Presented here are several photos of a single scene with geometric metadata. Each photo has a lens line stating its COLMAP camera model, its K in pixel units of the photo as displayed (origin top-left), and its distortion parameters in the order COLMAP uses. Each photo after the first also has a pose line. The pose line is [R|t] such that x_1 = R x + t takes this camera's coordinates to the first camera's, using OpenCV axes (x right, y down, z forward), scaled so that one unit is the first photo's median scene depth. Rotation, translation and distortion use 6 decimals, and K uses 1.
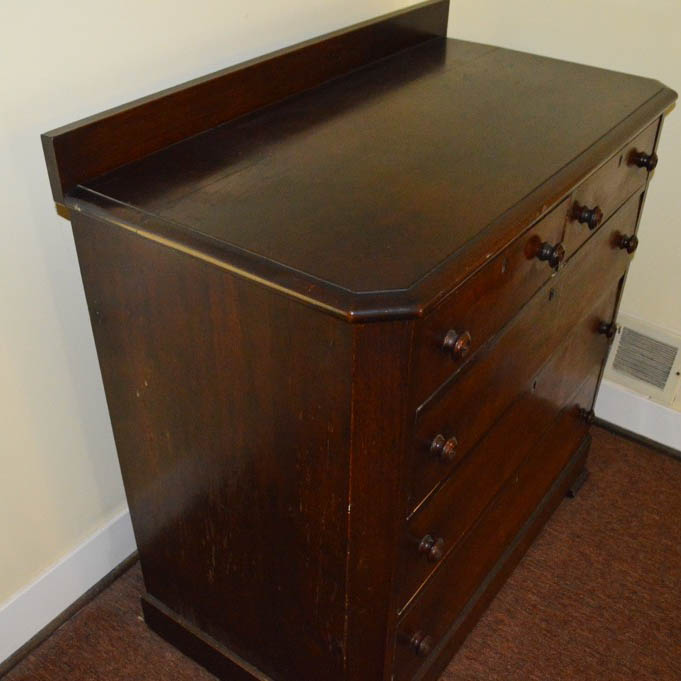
lens RADIAL K [[818.8, 0, 340.5], [0, 818.8, 340.5], [0, 0, 1]] dist [-0.087529, 0.008073]
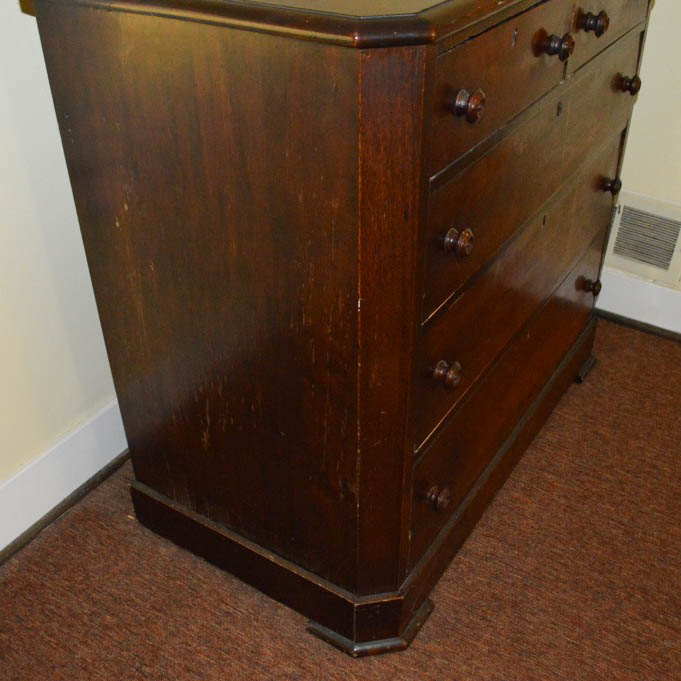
lens RADIAL K [[818.8, 0, 340.5], [0, 818.8, 340.5], [0, 0, 1]] dist [-0.087529, 0.008073]
pose [[0.998512, -0.048172, 0.025550, -0.022186], [0.048071, 0.998833, 0.004580, 0.155181], [-0.025741, -0.003345, 0.999663, 0.064923]]
